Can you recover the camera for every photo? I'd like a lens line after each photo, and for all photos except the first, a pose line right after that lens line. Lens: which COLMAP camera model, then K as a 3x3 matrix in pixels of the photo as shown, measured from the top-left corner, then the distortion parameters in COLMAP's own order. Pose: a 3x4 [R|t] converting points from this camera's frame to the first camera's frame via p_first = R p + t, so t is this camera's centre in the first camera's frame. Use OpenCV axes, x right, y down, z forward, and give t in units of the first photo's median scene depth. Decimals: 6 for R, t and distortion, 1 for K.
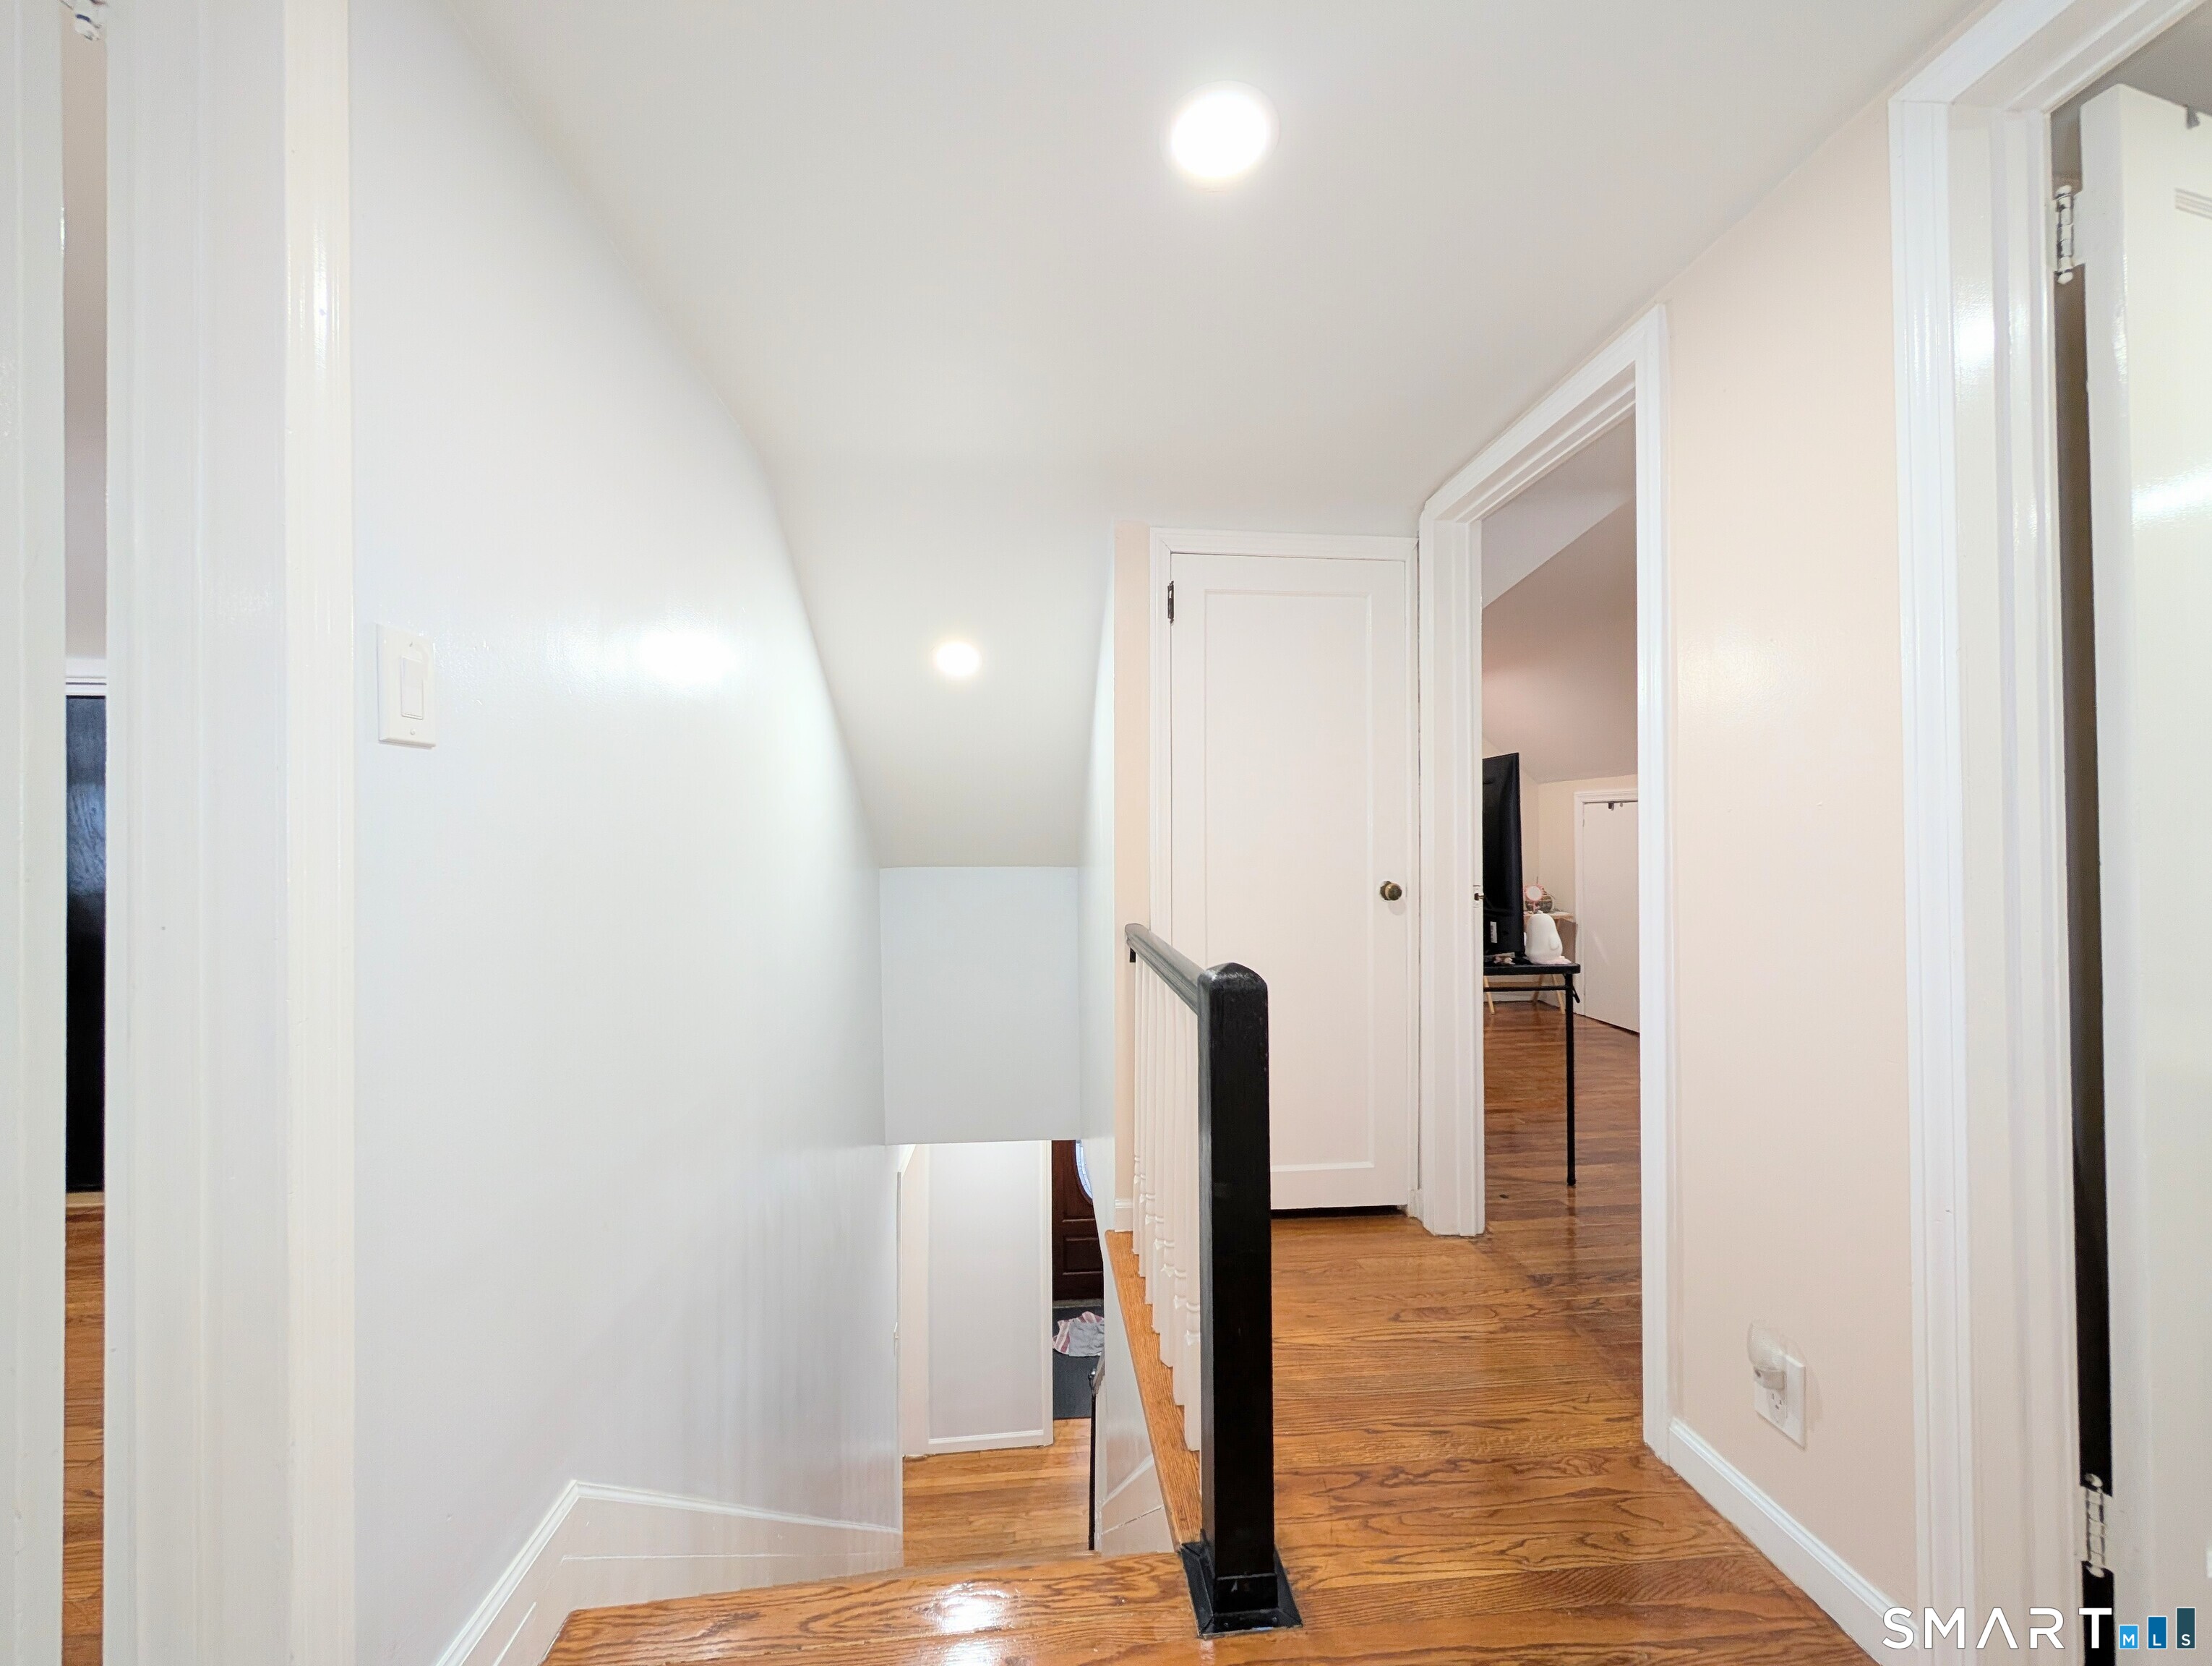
lens RADIAL K [[795.8, 0, 1112.9], [0, 795.8, 835.9], [0, 0, 1]] dist [-0.001805, 0.000736]
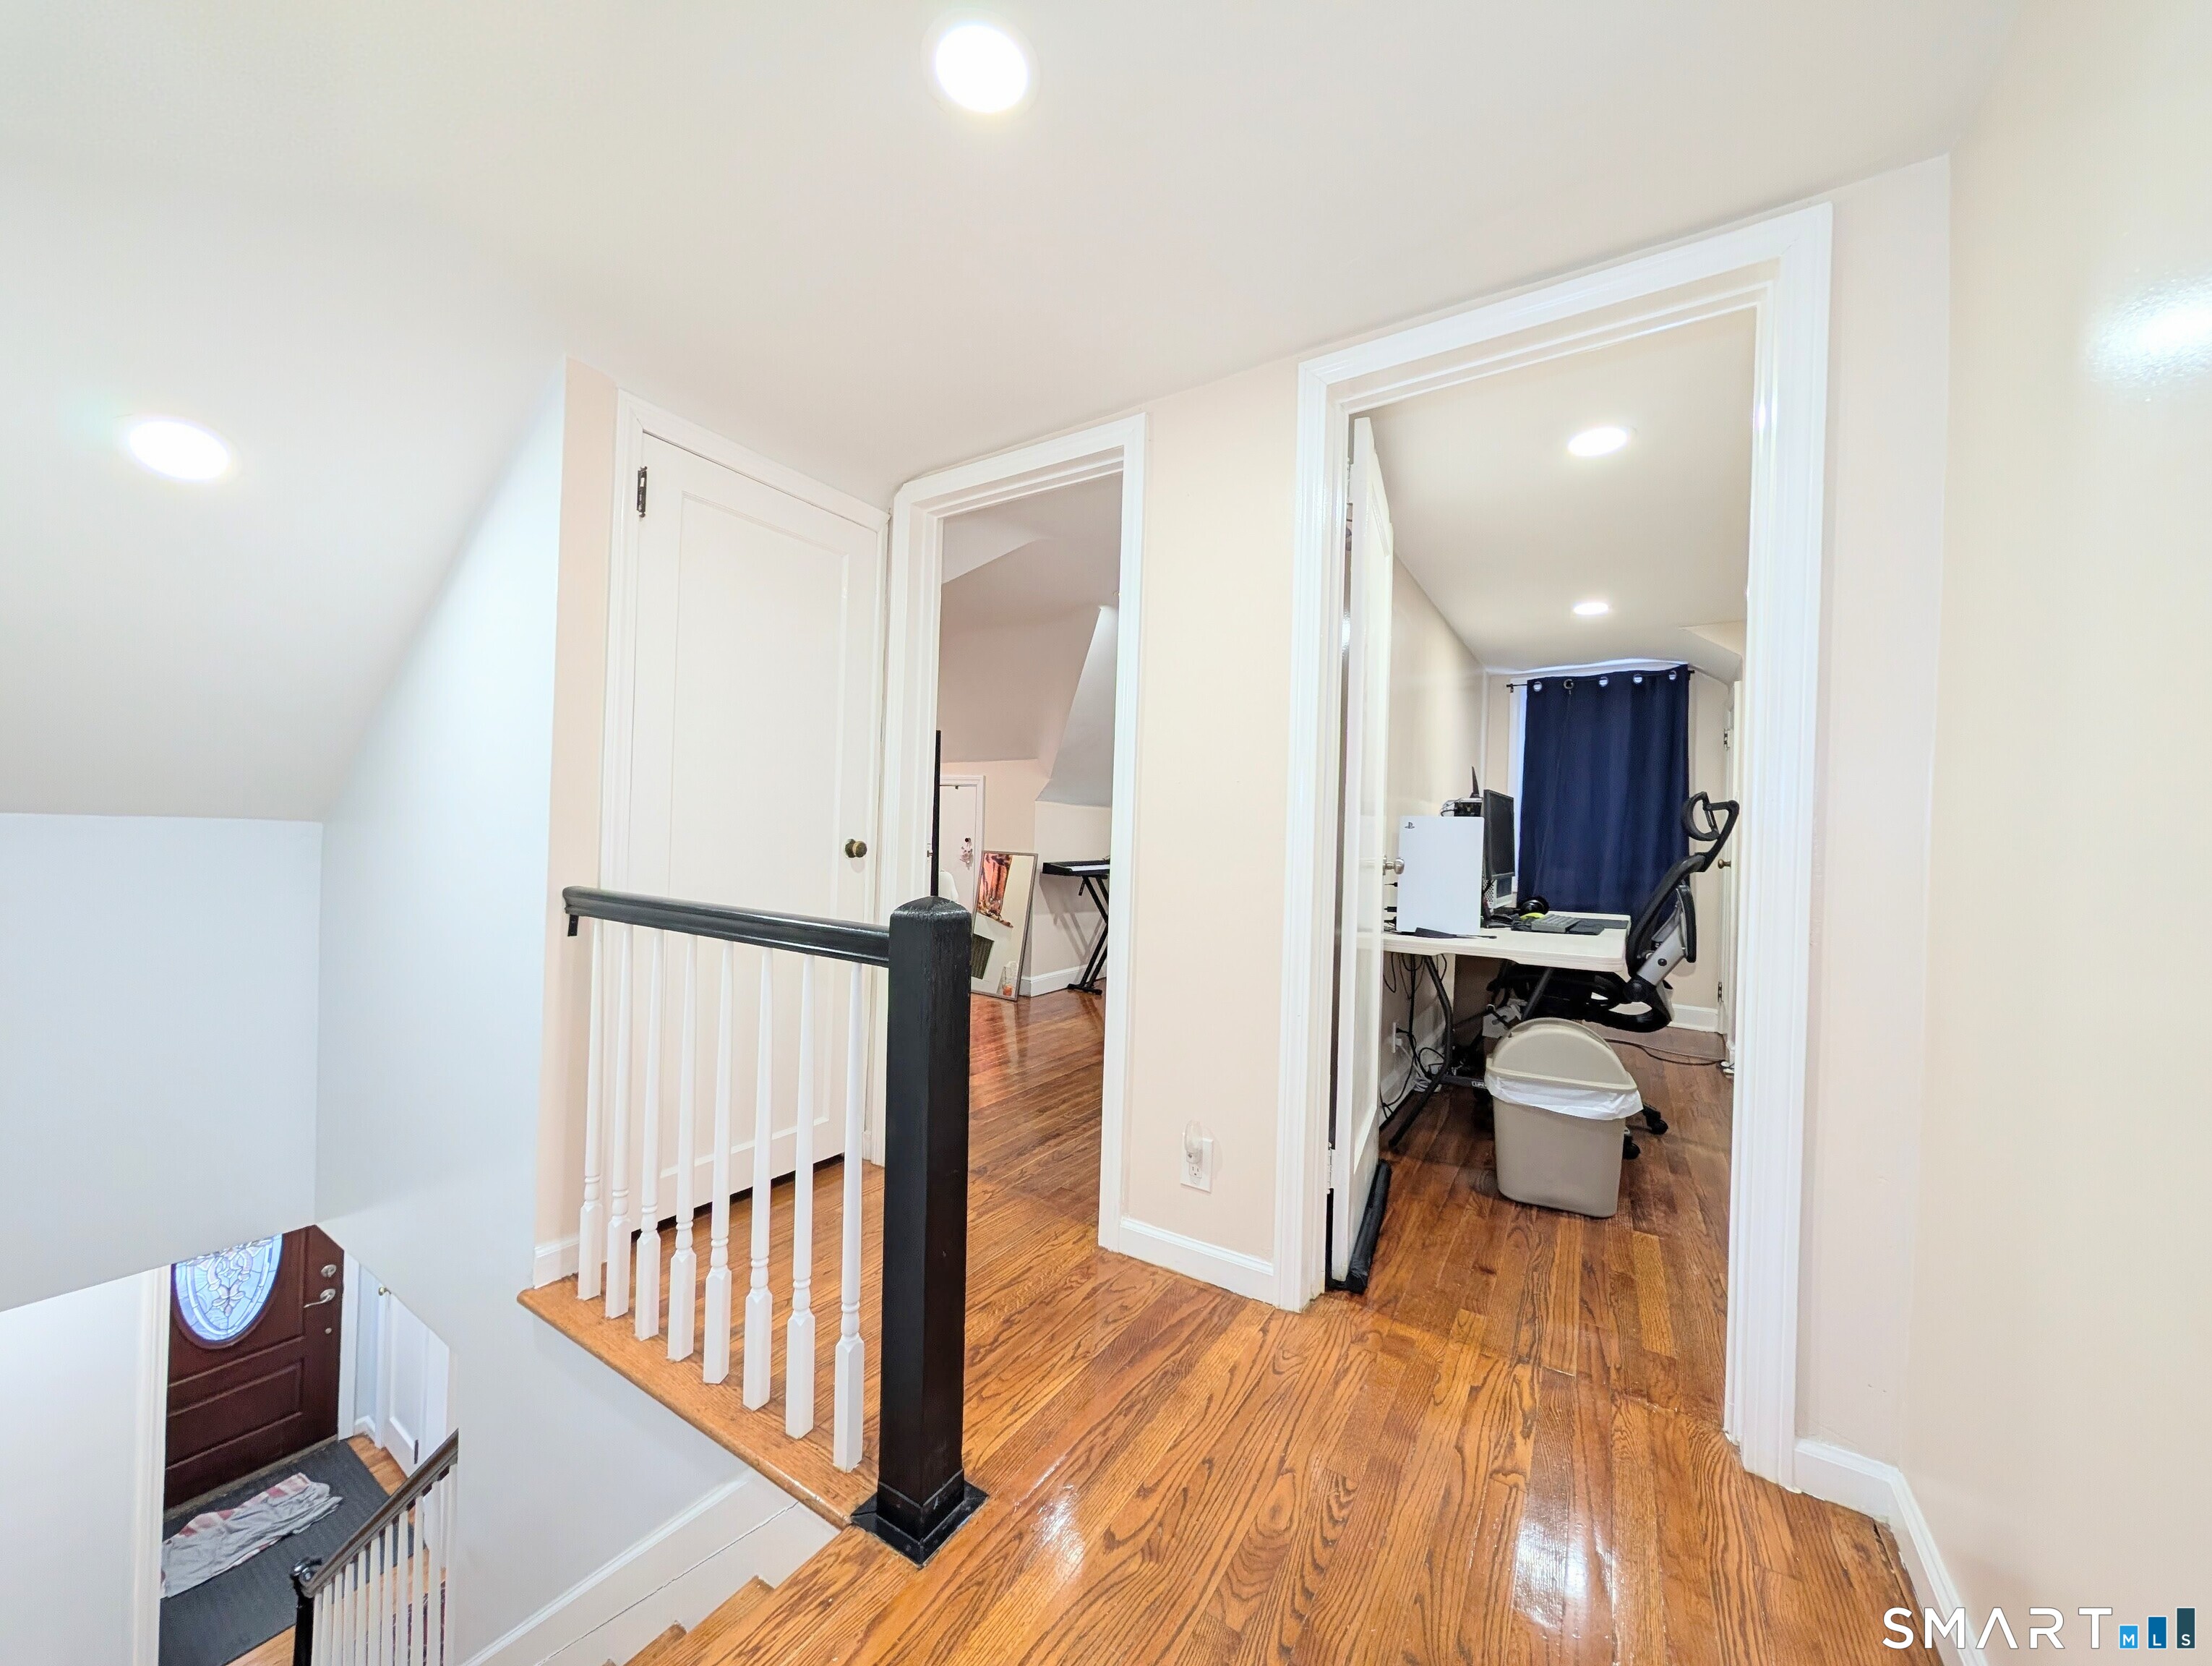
lens RADIAL K [[795.8, 0, 1097.8], [0, 795.8, 837.7], [0, 0, 1]] dist [-0.001805, 0.000736]
pose [[0.624605, 0.023814, 0.780578, -0.468516], [-0.038924, 0.999242, 0.000661, 0.075722], [-0.779970, -0.030796, 0.625058, 0.202269]]
